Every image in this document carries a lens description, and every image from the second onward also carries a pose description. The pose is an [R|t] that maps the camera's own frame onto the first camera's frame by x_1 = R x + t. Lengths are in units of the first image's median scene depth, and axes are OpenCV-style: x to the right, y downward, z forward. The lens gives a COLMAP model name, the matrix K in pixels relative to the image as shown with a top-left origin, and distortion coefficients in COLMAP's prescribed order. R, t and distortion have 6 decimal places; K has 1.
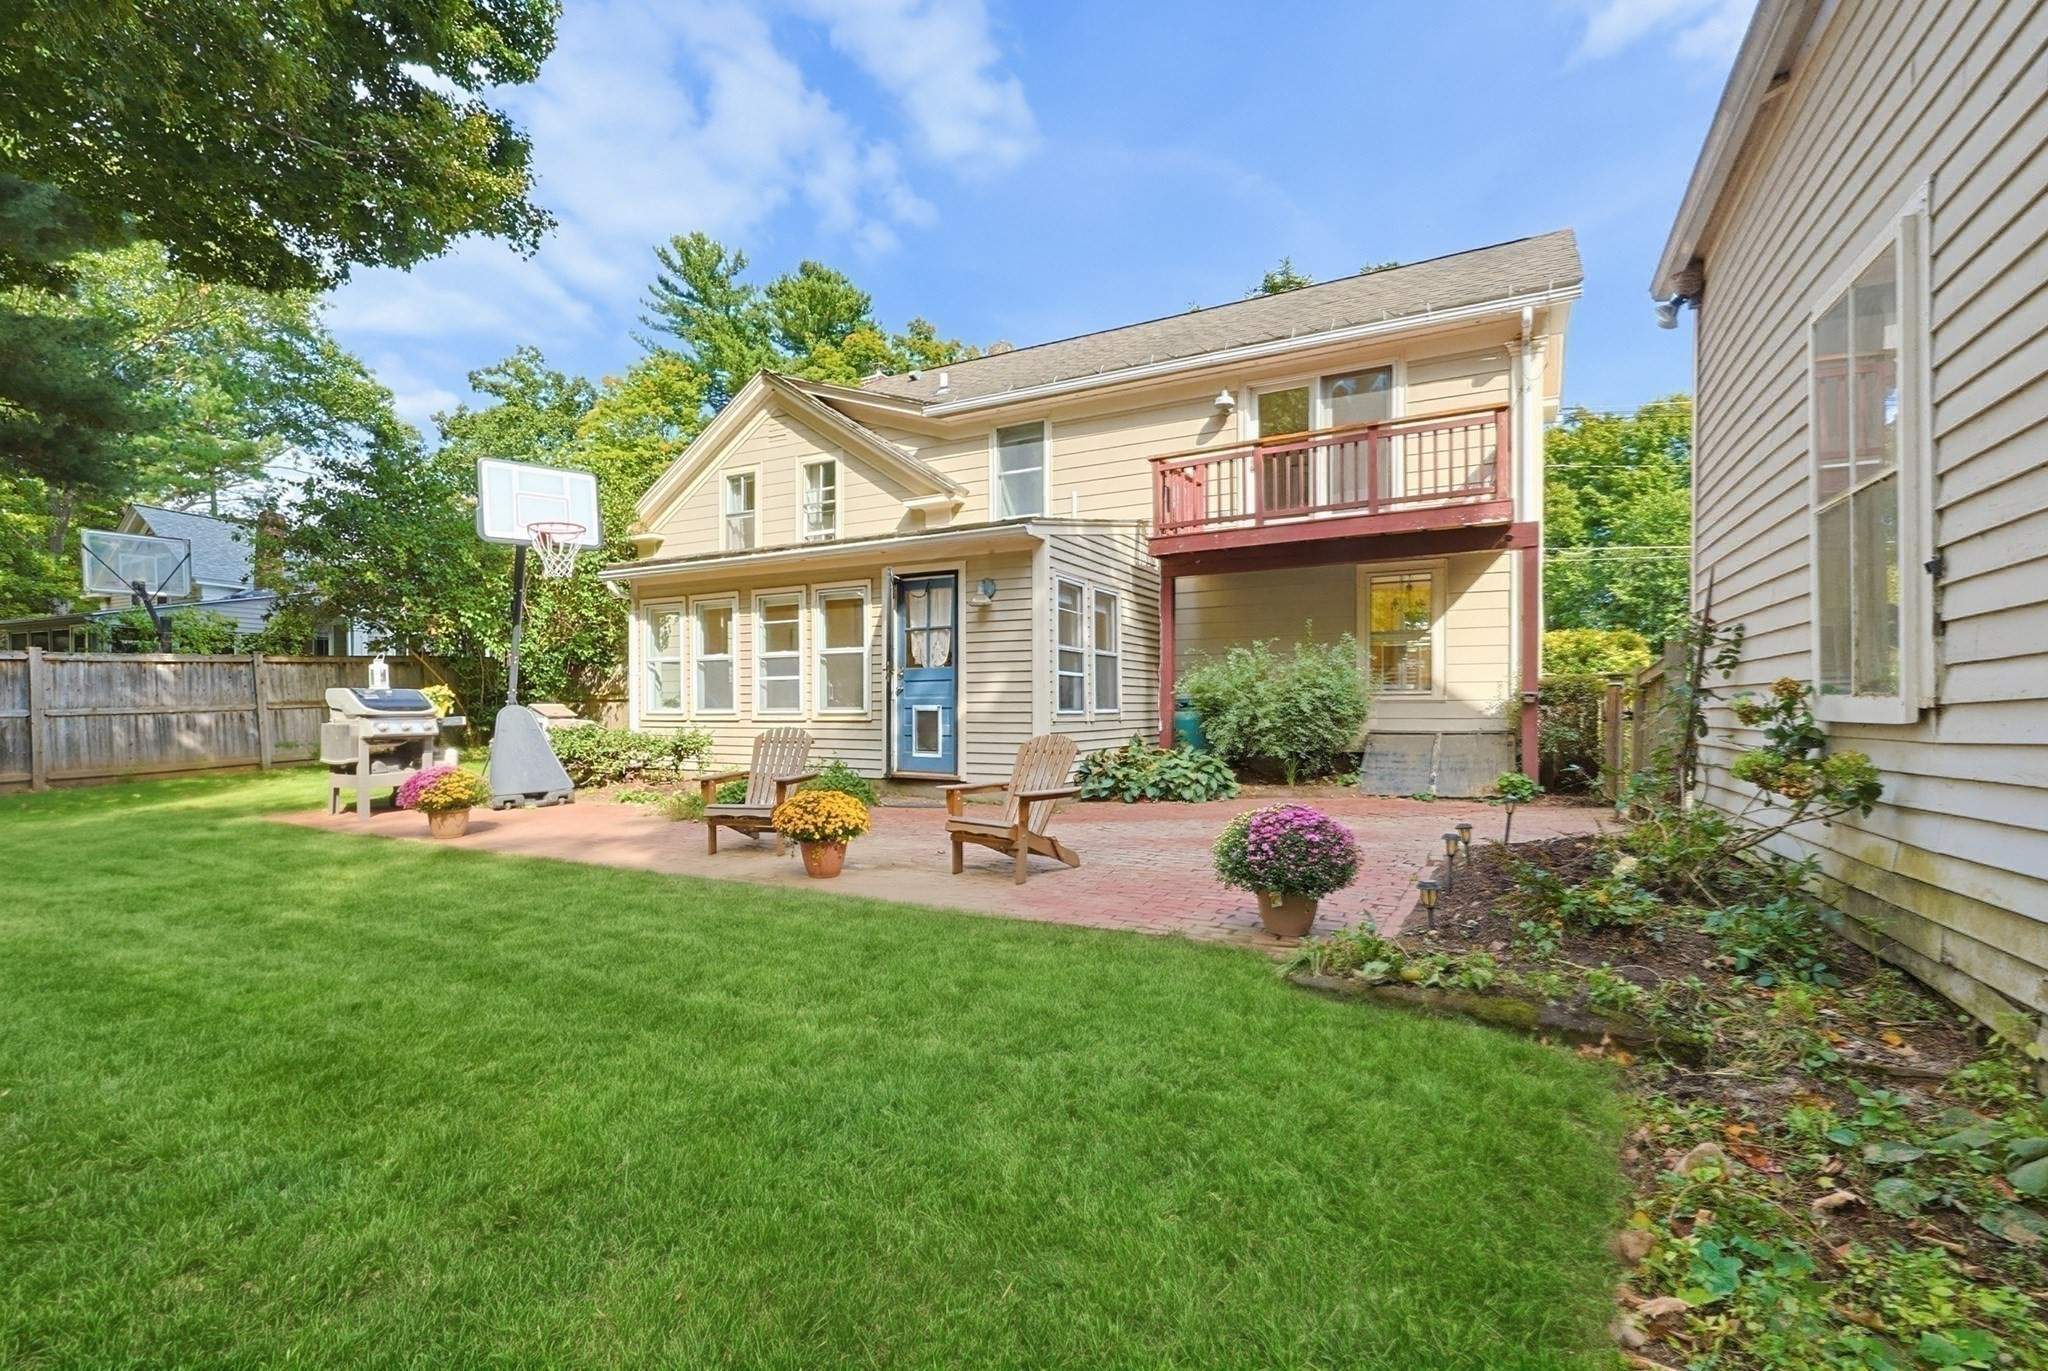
lens RADIAL K [[885.8, 0, 1022.9], [0, 885.8, 690.2], [0, 0, 1]] dist [0.004374, -0.000330]
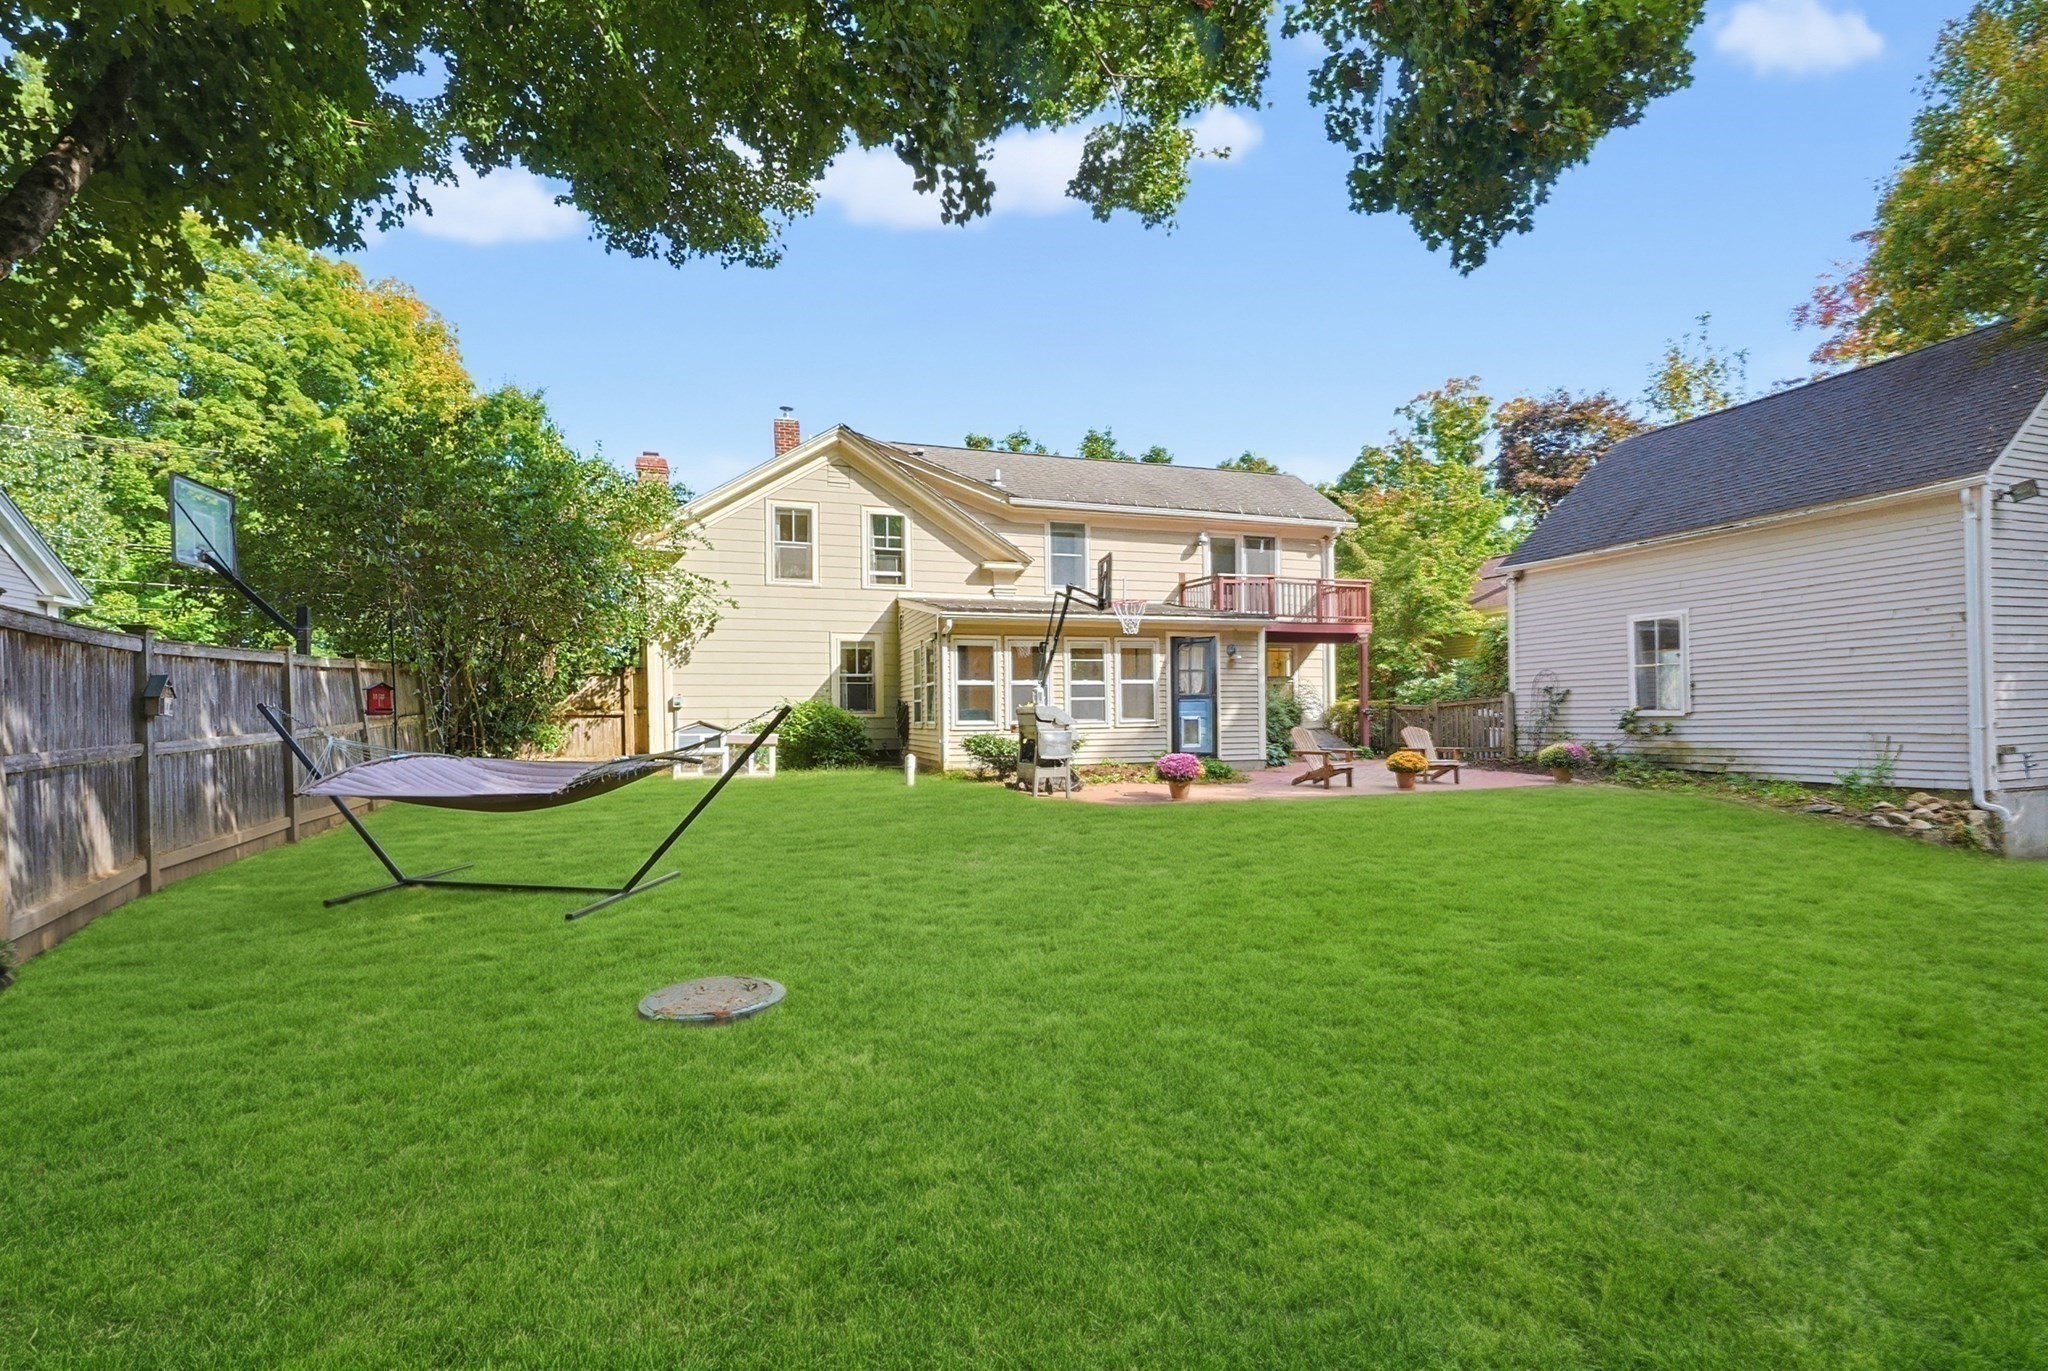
lens RADIAL K [[885.8, 0, 1029.1], [0, 885.8, 701.8], [0, 0, 1]] dist [0.004374, -0.000330]
pose [[0.694351, 0.007886, 0.719593, -1.411153], [-0.003744, 0.999966, -0.007347, 0.002478], [-0.719626, 0.002407, 0.694357, 0.056160]]
